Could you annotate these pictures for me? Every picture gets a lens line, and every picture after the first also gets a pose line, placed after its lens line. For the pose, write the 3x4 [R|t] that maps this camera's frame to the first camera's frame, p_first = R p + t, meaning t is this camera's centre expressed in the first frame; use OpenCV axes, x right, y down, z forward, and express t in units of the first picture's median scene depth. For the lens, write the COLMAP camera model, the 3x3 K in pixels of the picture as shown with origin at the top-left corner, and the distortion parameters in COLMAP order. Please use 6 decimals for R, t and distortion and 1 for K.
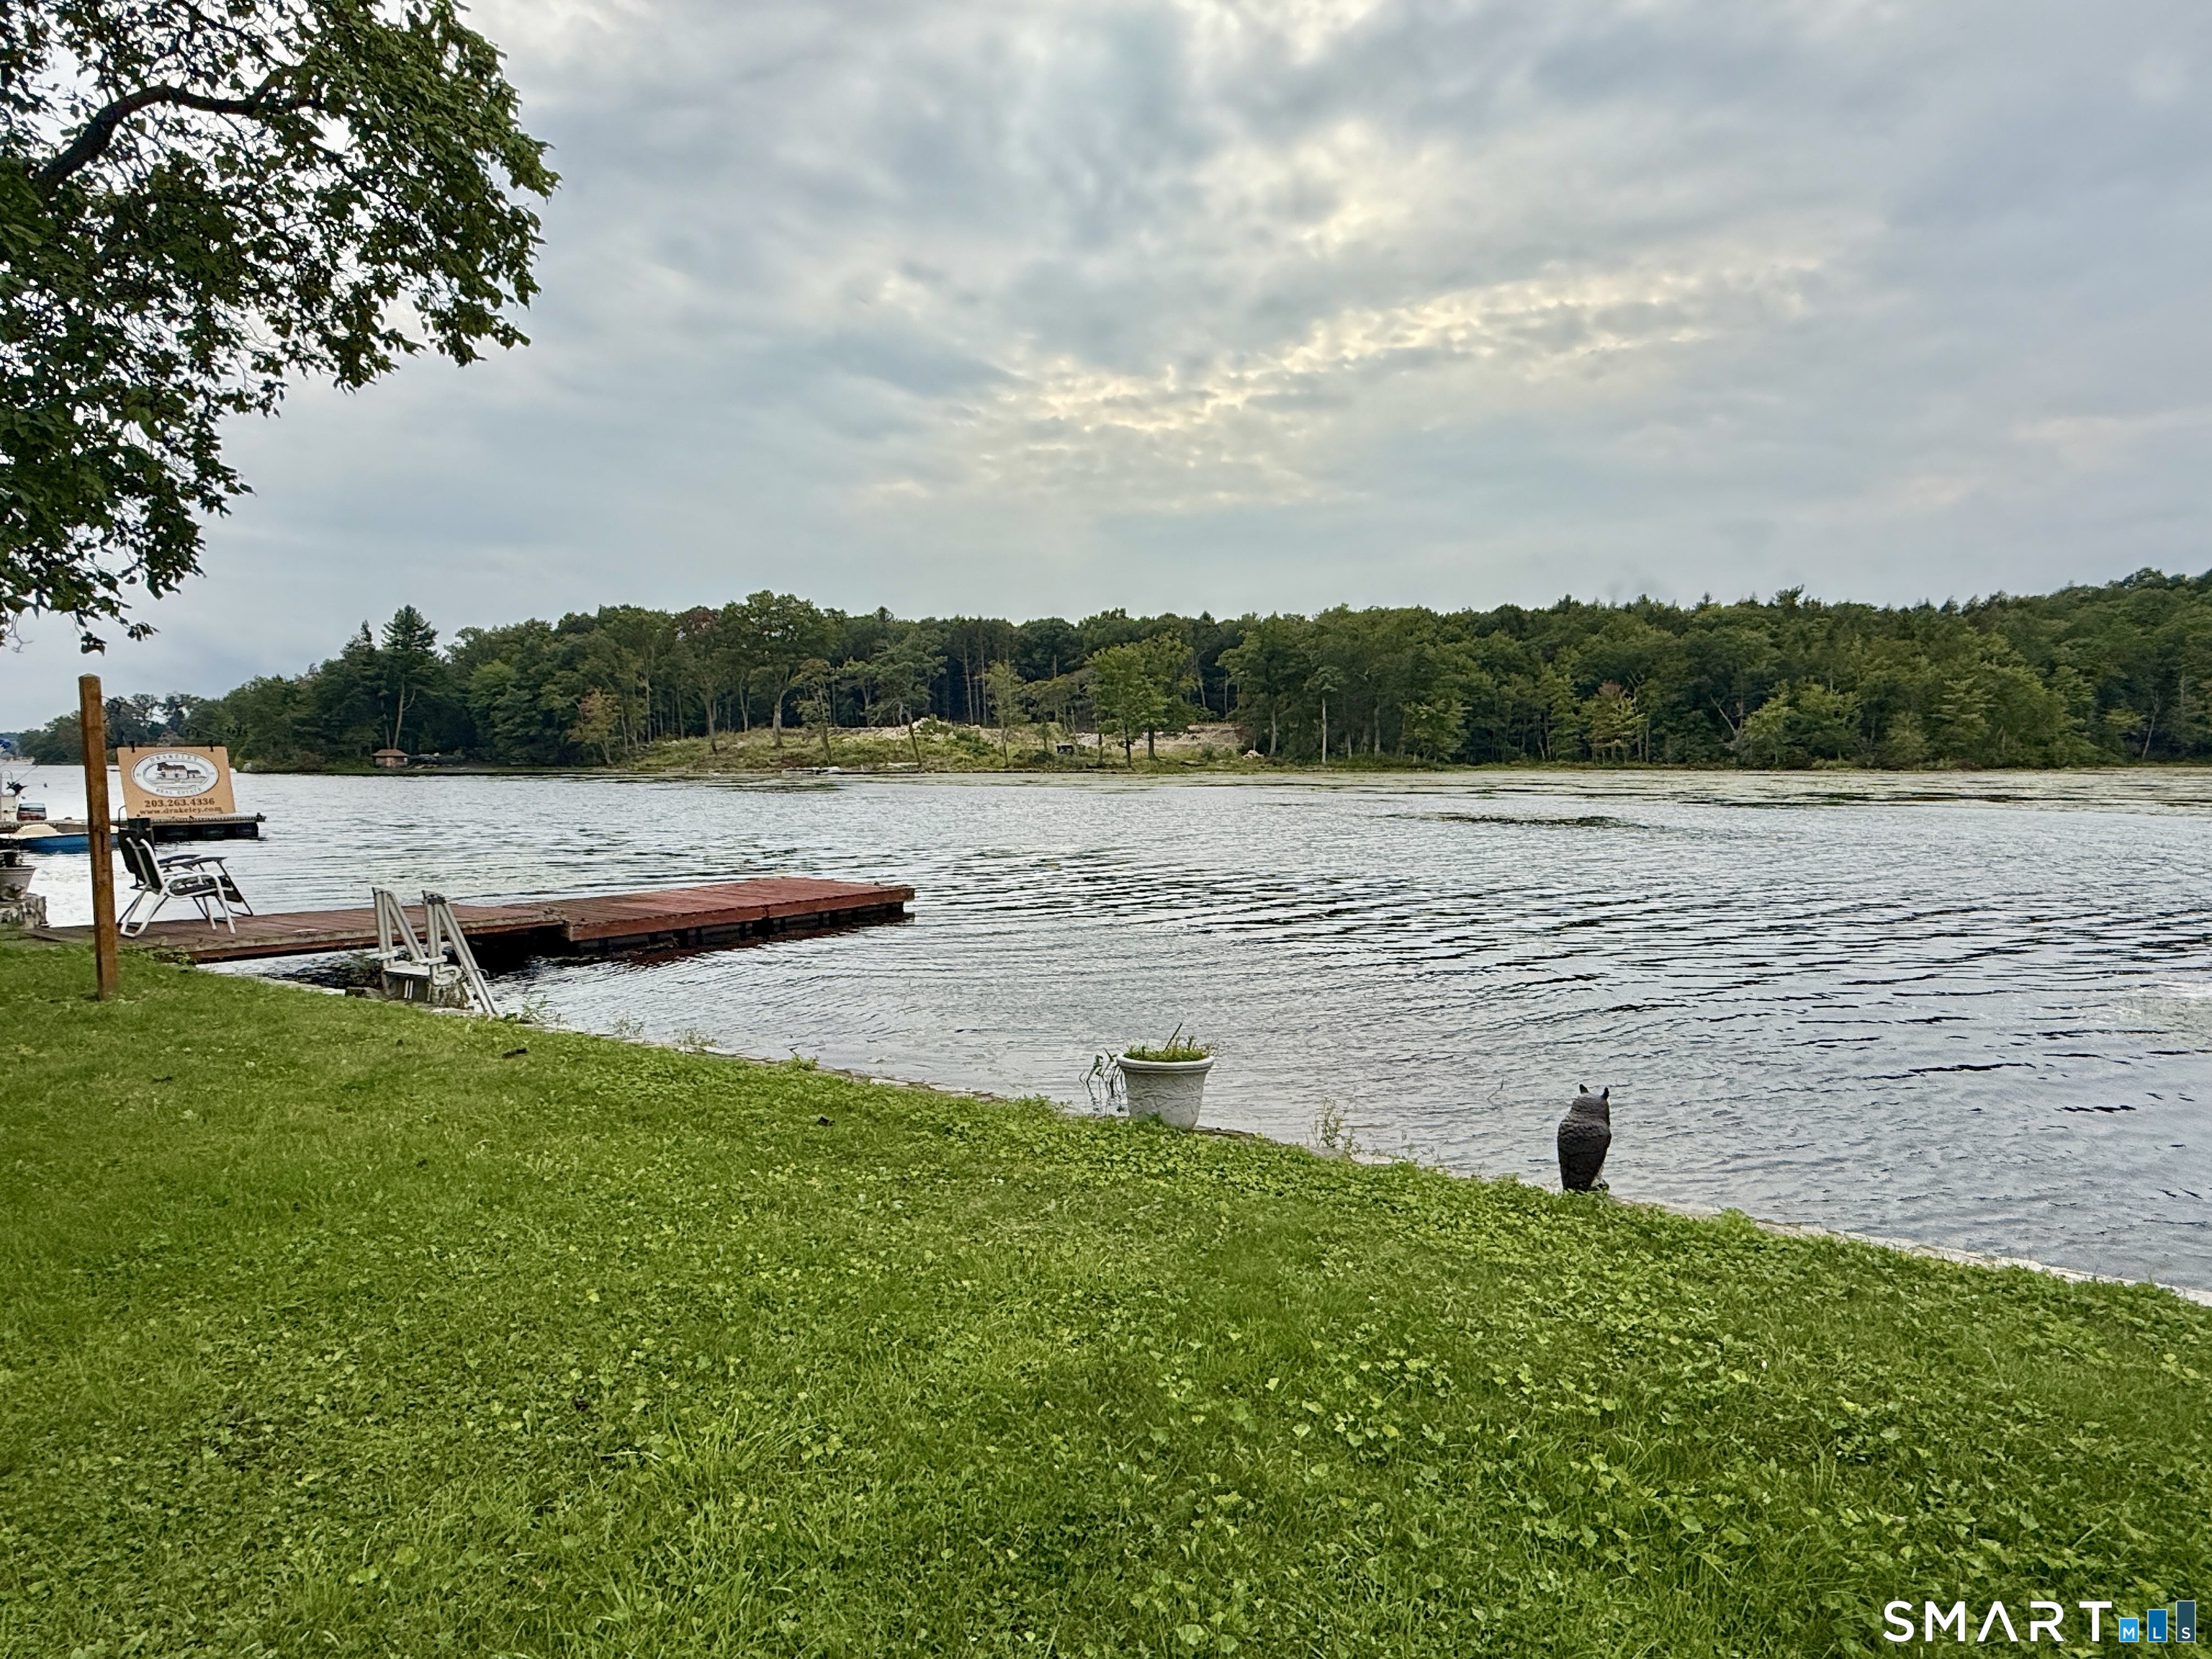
lens RADIAL K [[1283.1, 0, 1106.2], [0, 1283.1, 835.9], [0, 0, 1]] dist [-0.000794, 0.003410]
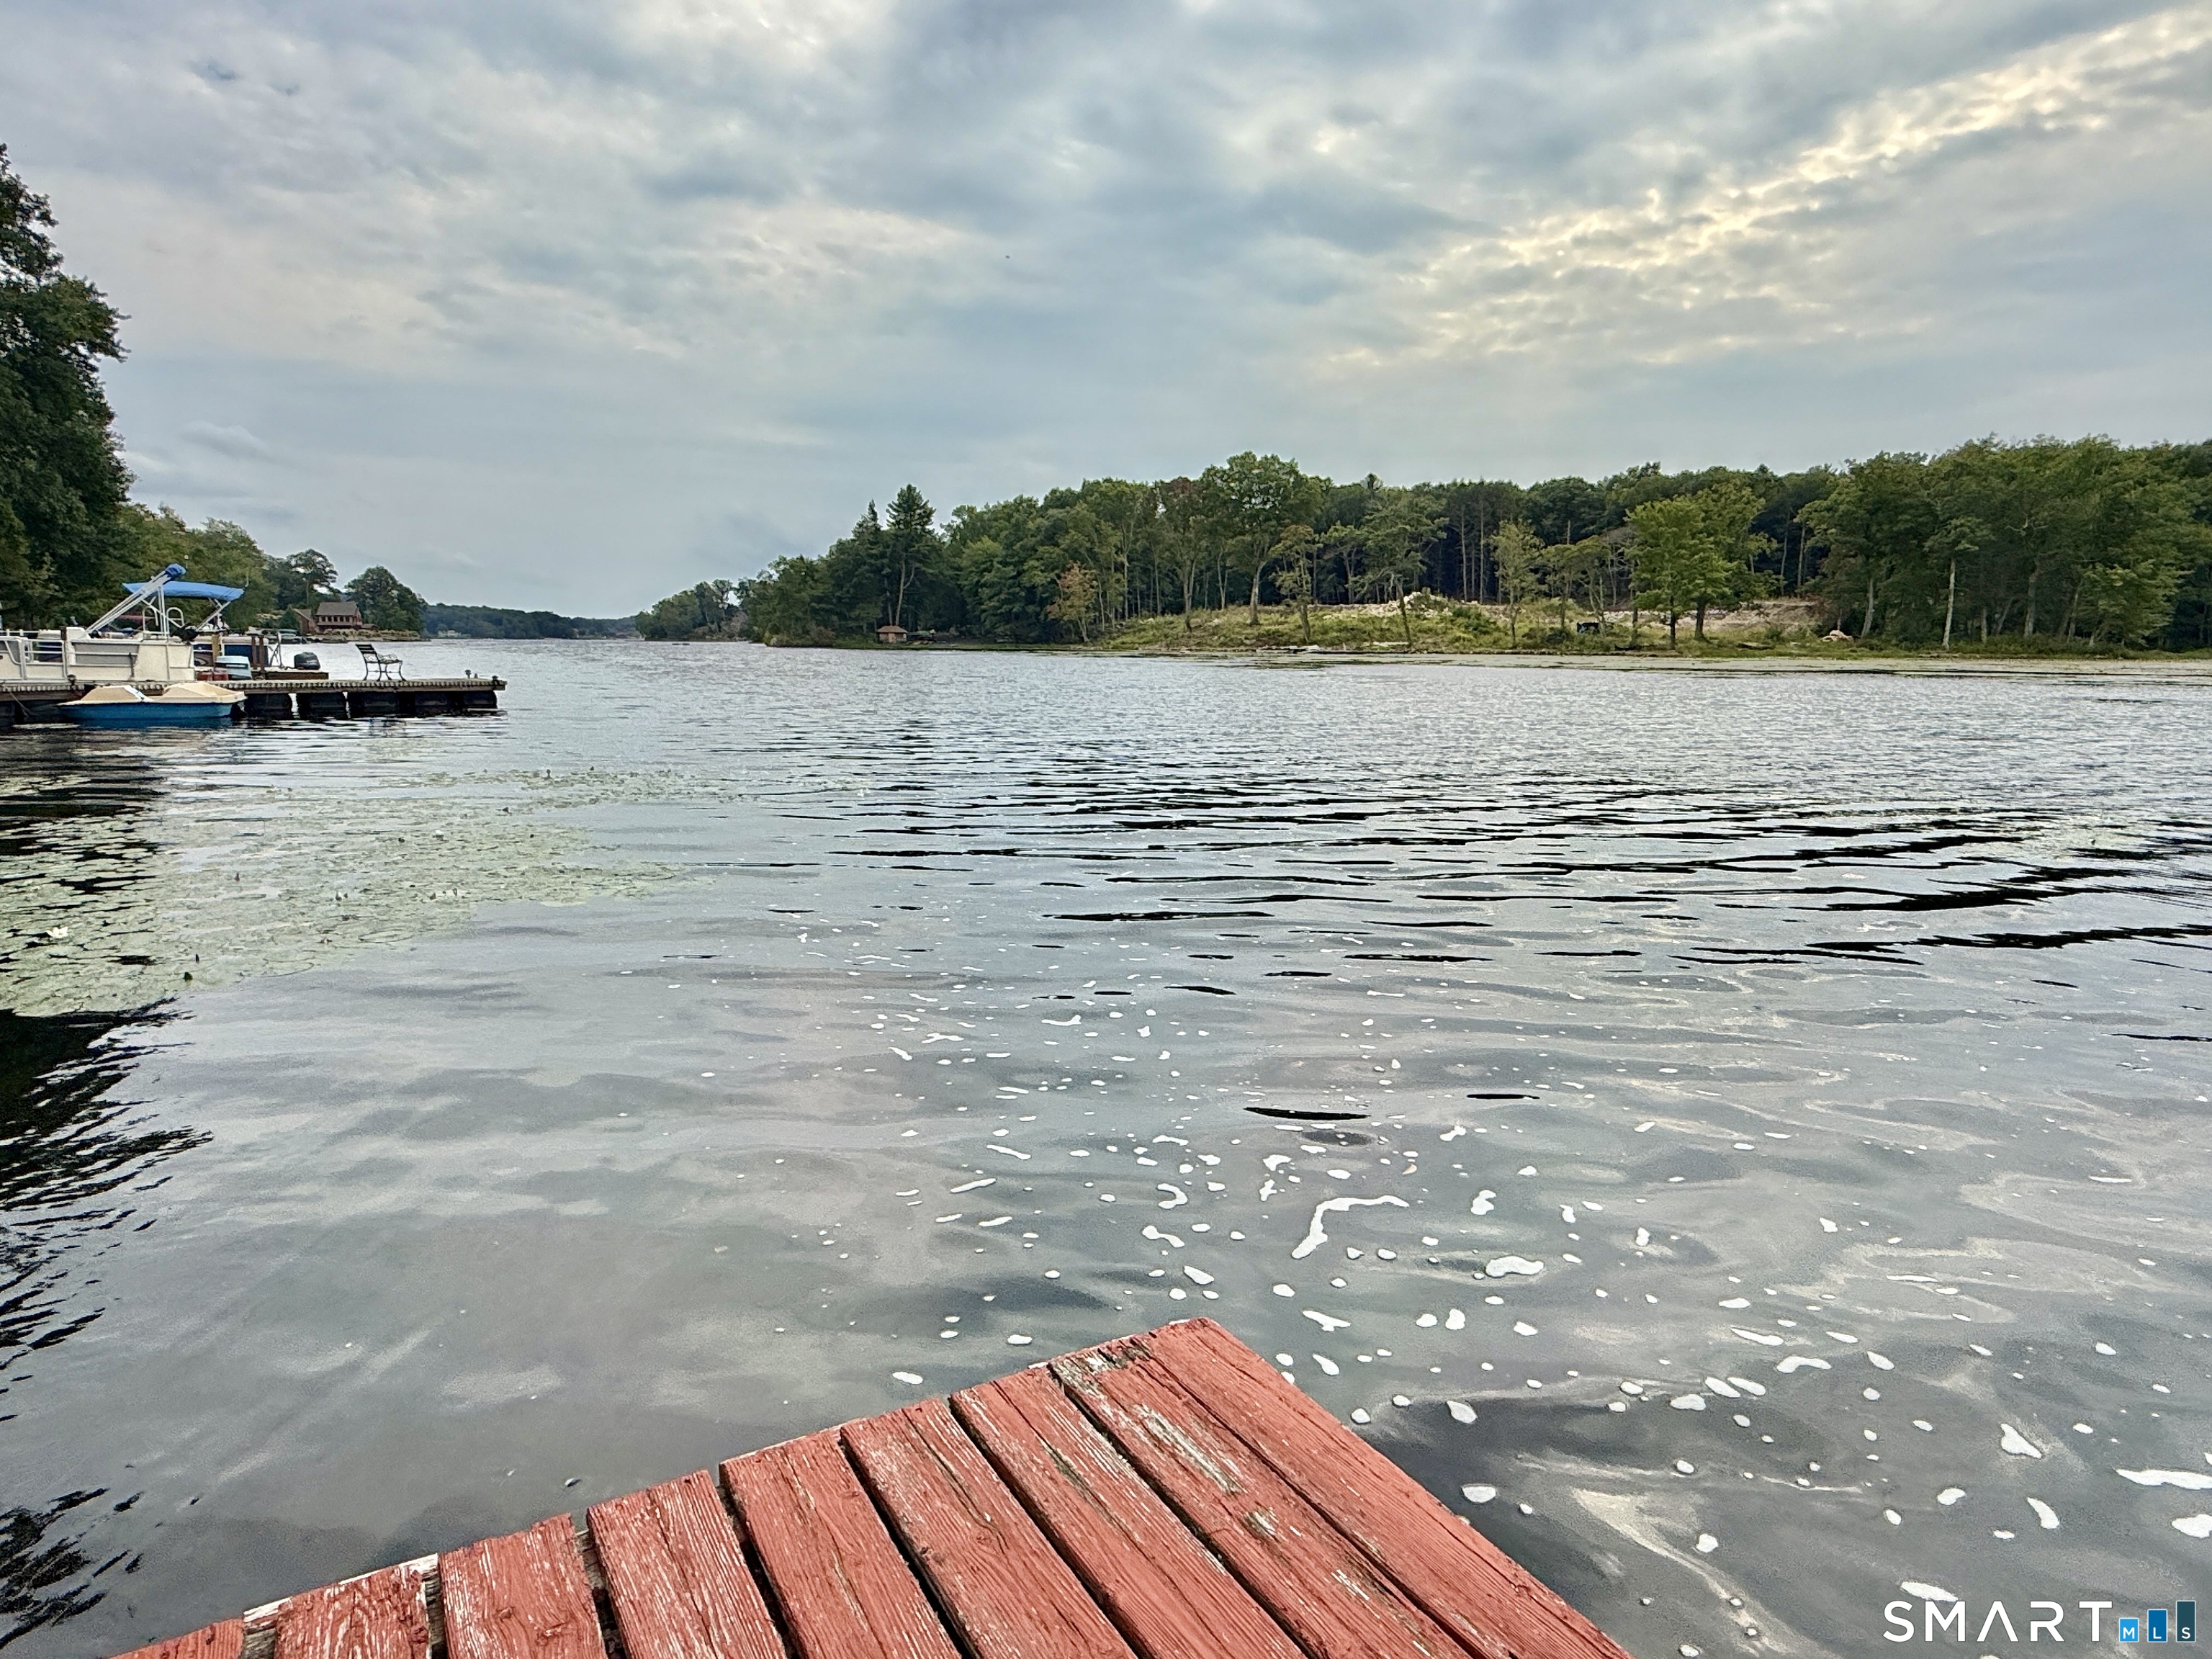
lens RADIAL K [[1273.5, 0, 1109.4], [0, 1273.5, 828.7], [0, 0, 1]] dist [0.002100, 0.004149]
pose [[0.934687, 0.059889, -0.350389, -0.022369], [-0.030216, 0.995524, 0.089553, -0.001555], [0.354184, -0.073116, 0.932313, 0.095046]]
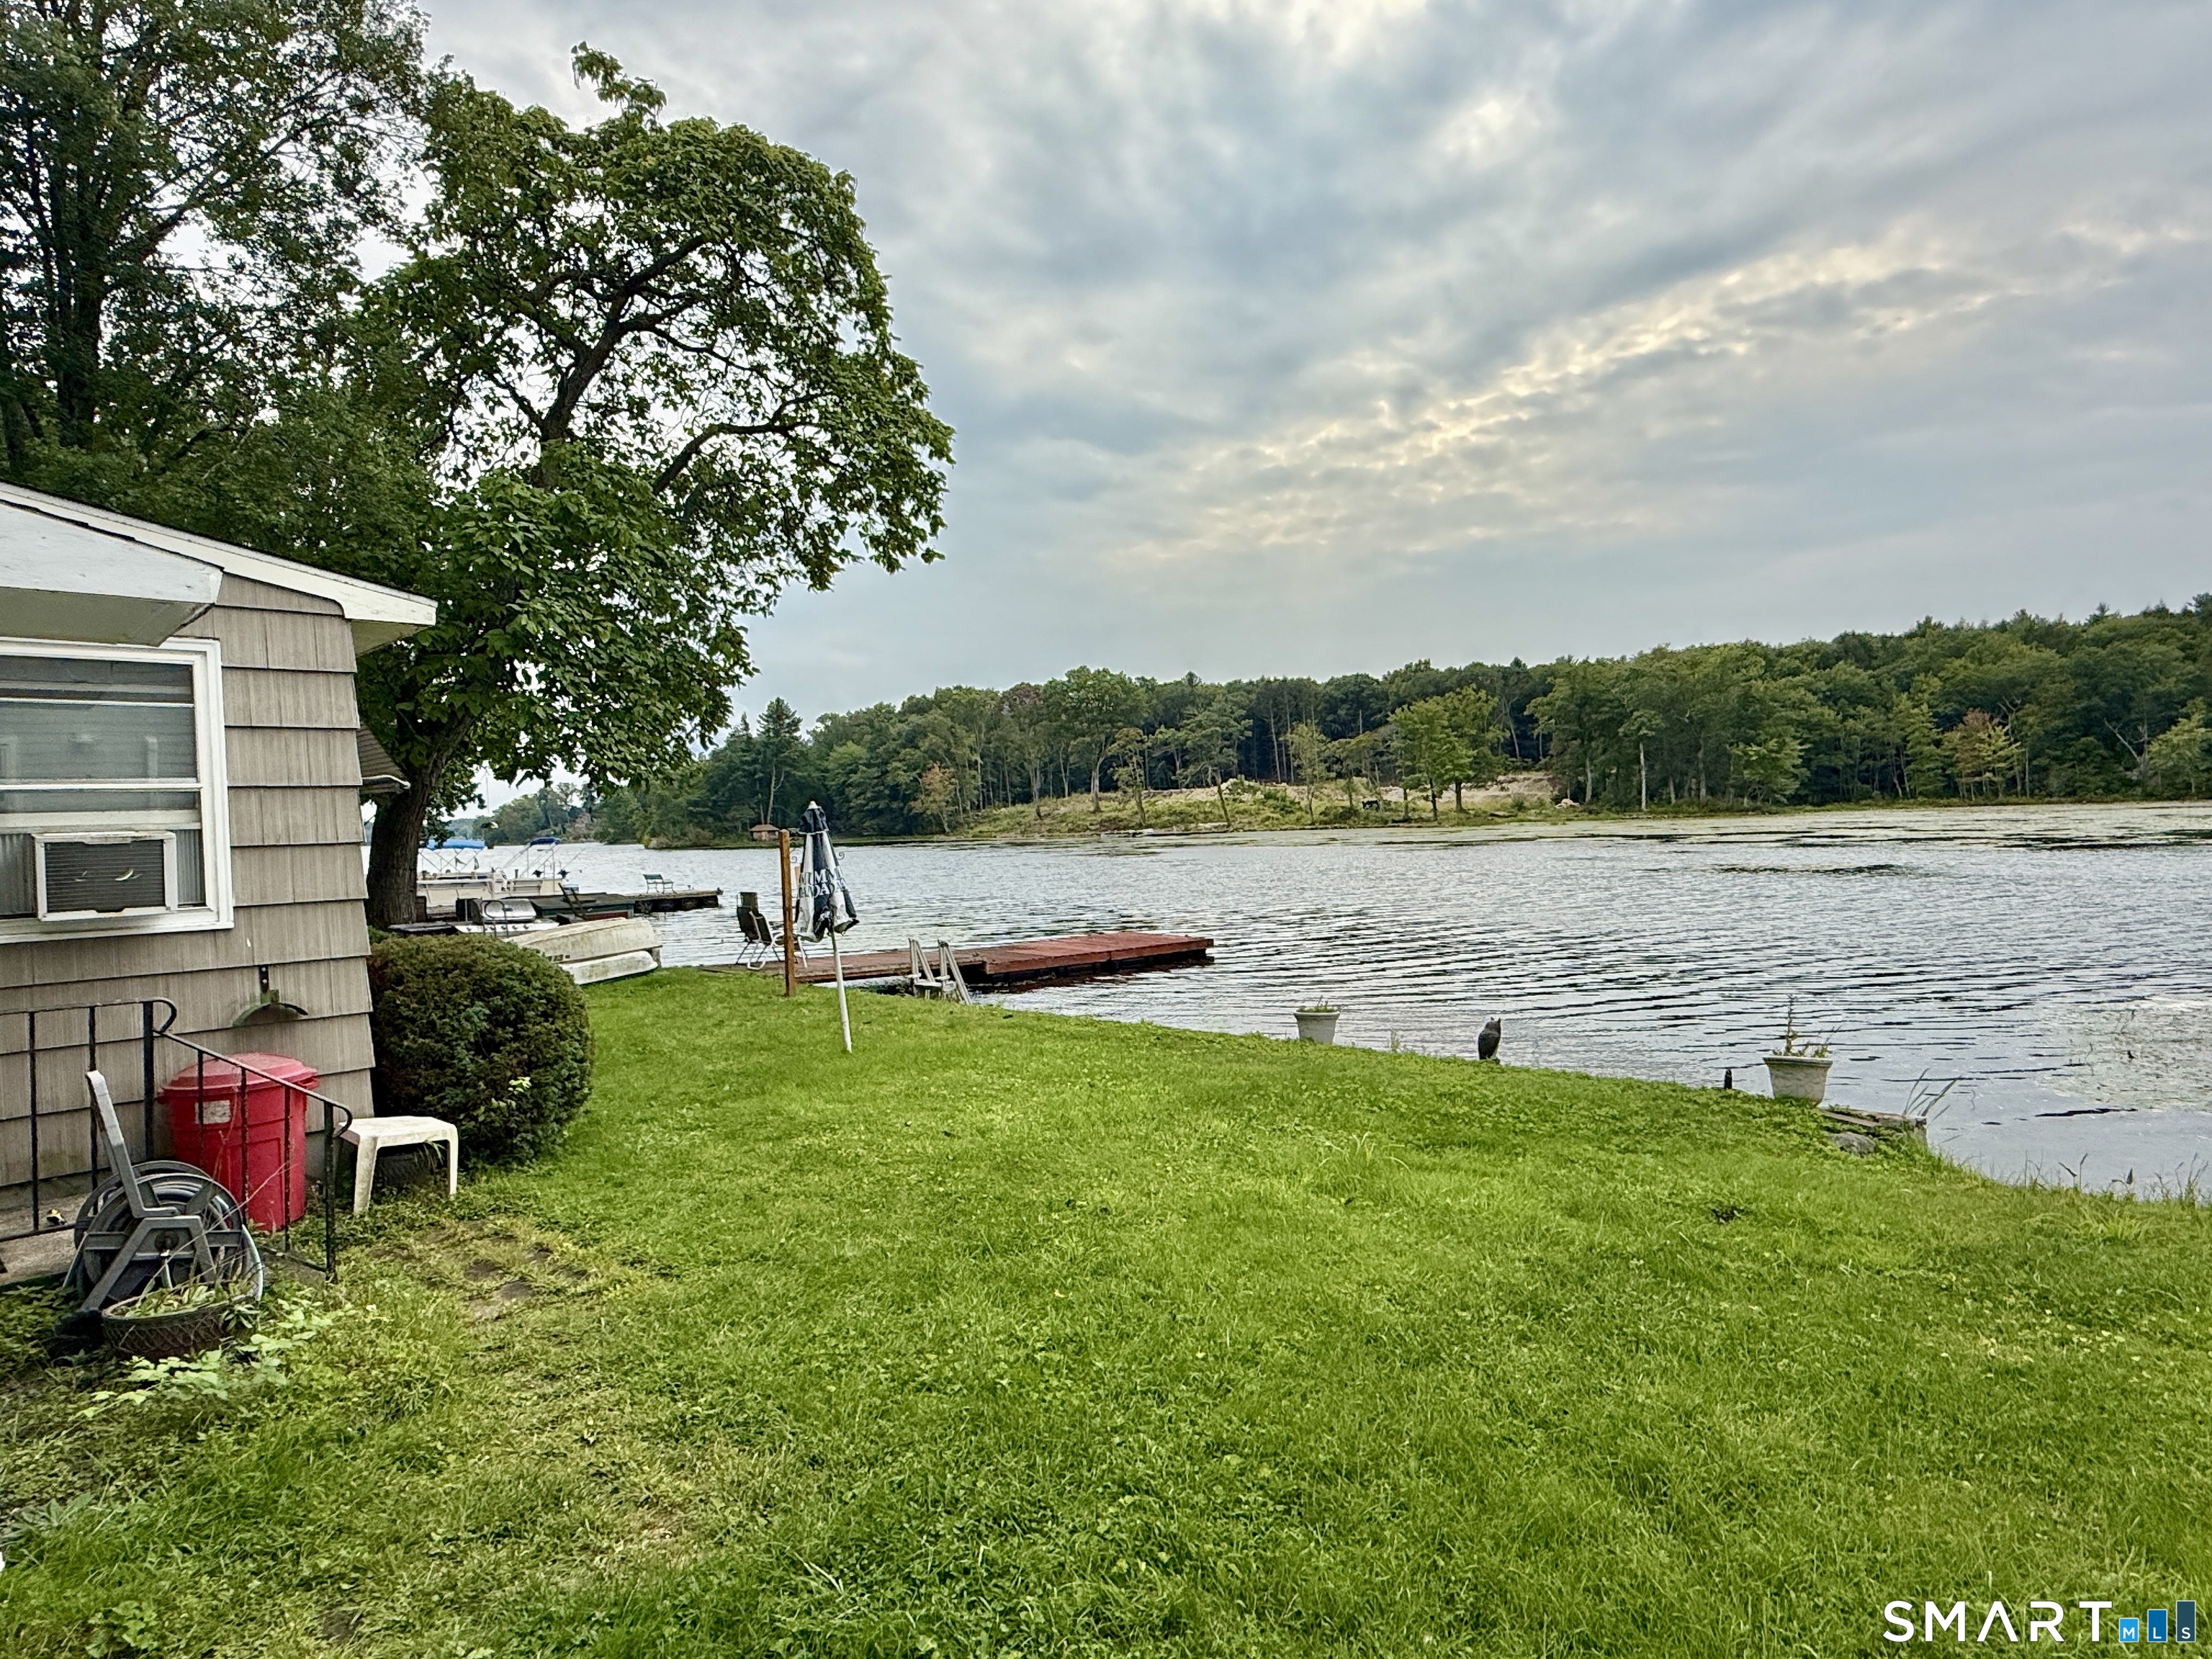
lens RADIAL K [[1289.1, 0, 1110.6], [0, 1289.1, 831.4], [0, 0, 1]] dist [0.000334, 0.001282]
pose [[0.971474, -0.029723, -0.235276, 0.006790], [0.018832, 0.998650, -0.048403, -0.000829], [0.236397, 0.042591, 0.970723, -0.035012]]
